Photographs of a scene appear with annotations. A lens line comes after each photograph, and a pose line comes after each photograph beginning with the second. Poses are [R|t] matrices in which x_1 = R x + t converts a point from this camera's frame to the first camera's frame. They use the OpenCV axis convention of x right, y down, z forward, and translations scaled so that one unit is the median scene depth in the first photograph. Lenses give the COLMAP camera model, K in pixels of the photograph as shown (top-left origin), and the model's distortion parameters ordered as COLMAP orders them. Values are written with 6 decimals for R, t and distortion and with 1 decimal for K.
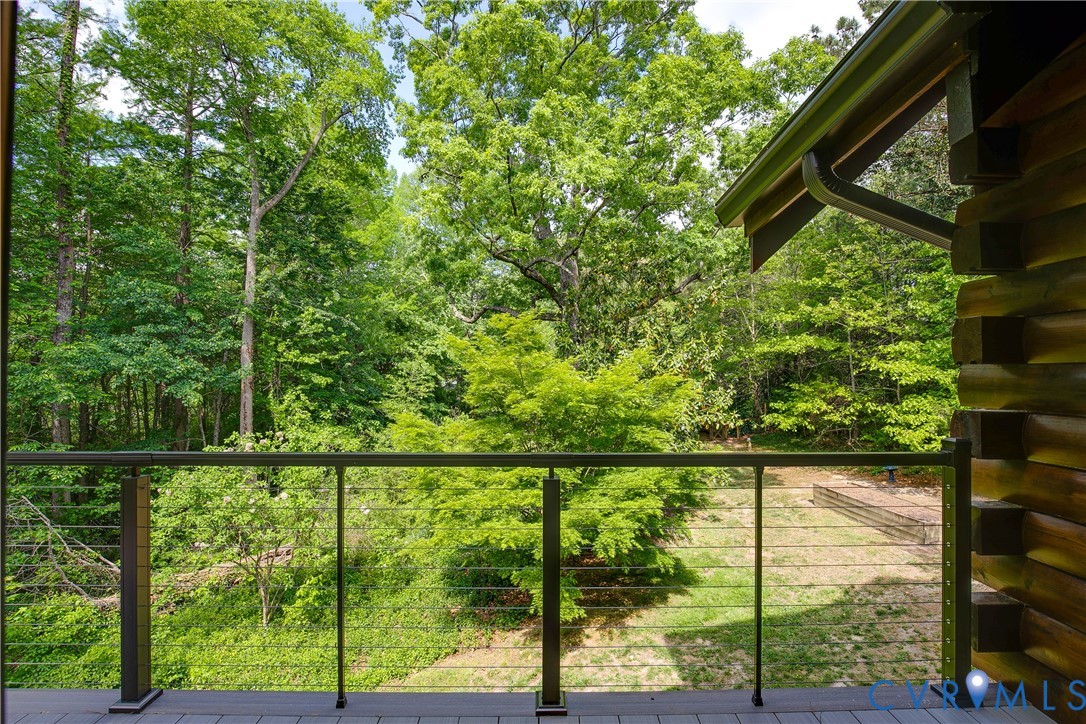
lens RADIAL K [[494.0, 0, 544.2], [0, 494.0, 368.9], [0, 0, 1]] dist [0.002006, -0.000389]
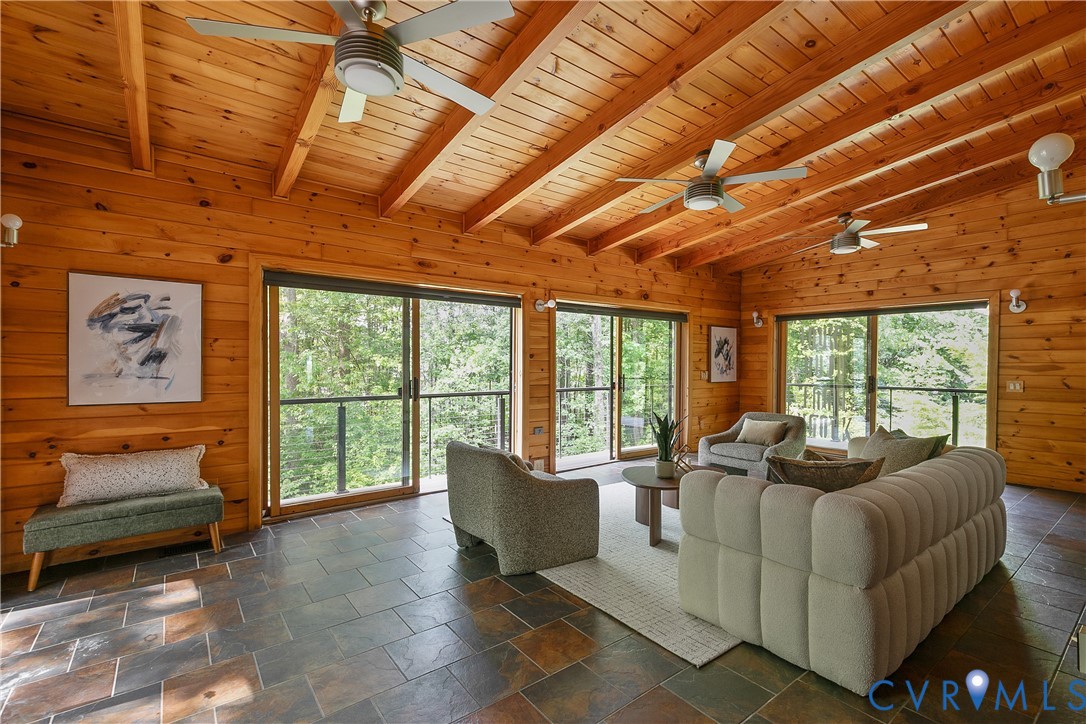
lens RADIAL K [[494.0, 0, 541.6], [0, 494.0, 376.7], [0, 0, 1]] dist [0.002006, -0.000389]
pose [[0.604136, 0.019800, -0.796635, 0.085465], [0.003062, 0.999626, 0.027168, -0.001684], [0.796875, -0.018852, 0.603850, -0.283857]]
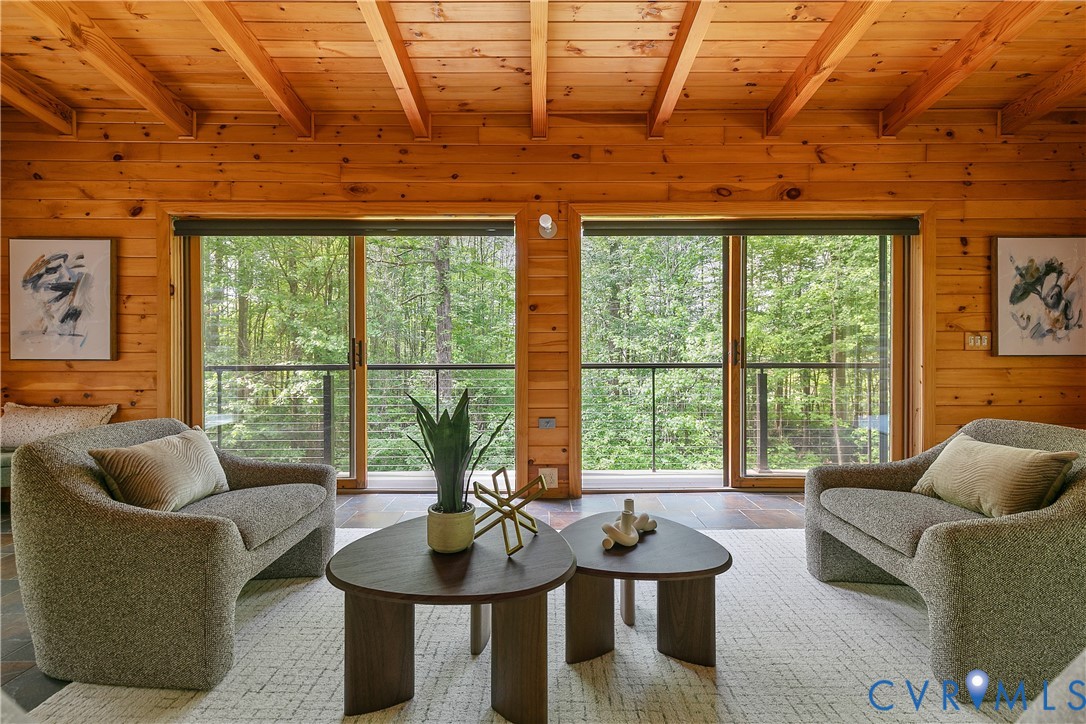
lens RADIAL K [[494.0, 0, 545.3], [0, 494.0, 354.8], [0, 0, 1]] dist [0.002006, -0.000389]
pose [[-0.001913, 0.007385, -0.999971, -0.038774], [0.008617, 0.999936, 0.007368, 0.033079], [0.999961, -0.008603, -0.001976, 0.200750]]
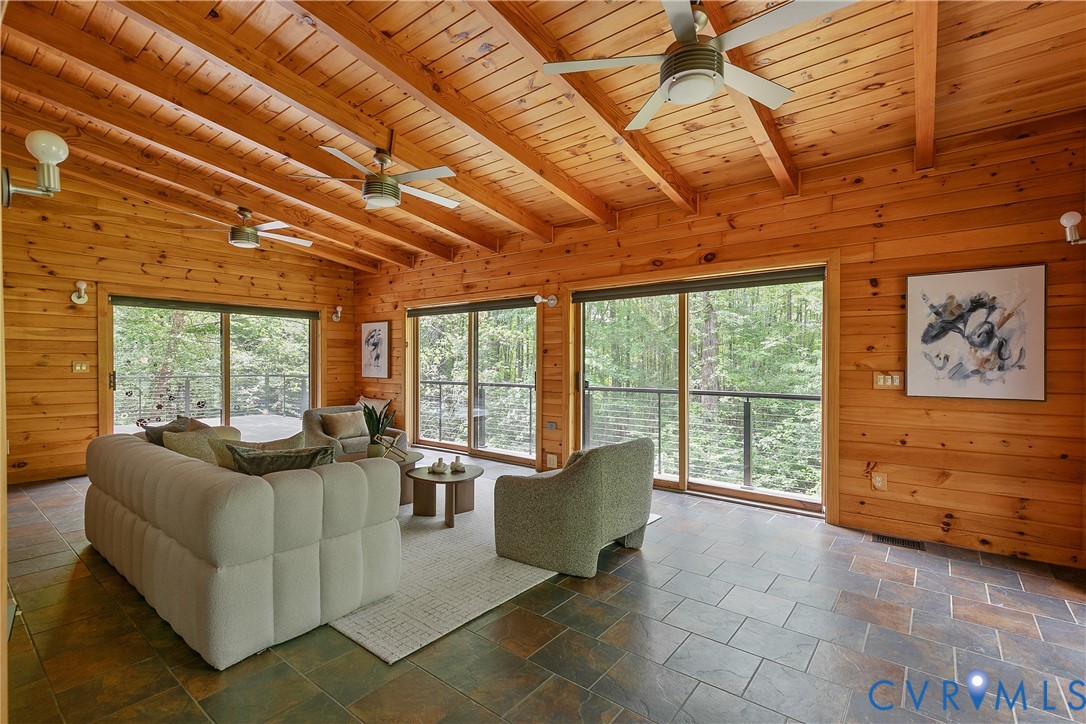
lens RADIAL K [[494.0, 0, 545.5], [0, 494.0, 366.6], [0, 0, 1]] dist [0.002006, -0.000389]
pose [[-0.628239, 0.007481, -0.777984, 0.076879], [0.003885, 0.999971, 0.006478, 0.006737], [0.778011, 0.001048, -0.628250, 0.704647]]
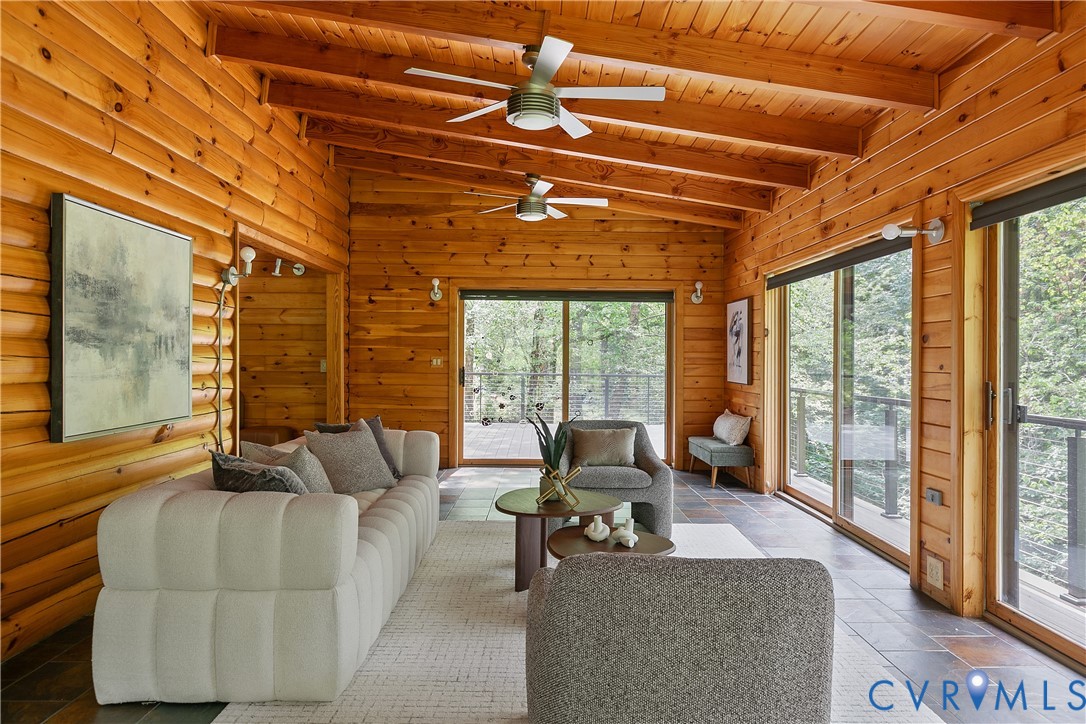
lens RADIAL K [[666.9, 0, 544.1], [0, 666.9, 350.7], [0, 0, 1]] dist [-0.000593, -0.000927]
pose [[-0.999960, -0.008744, 0.001961, -0.259692], [-0.008778, 0.999802, -0.017869, 0.008767], [-0.001805, -0.017885, -0.999838, 0.719383]]
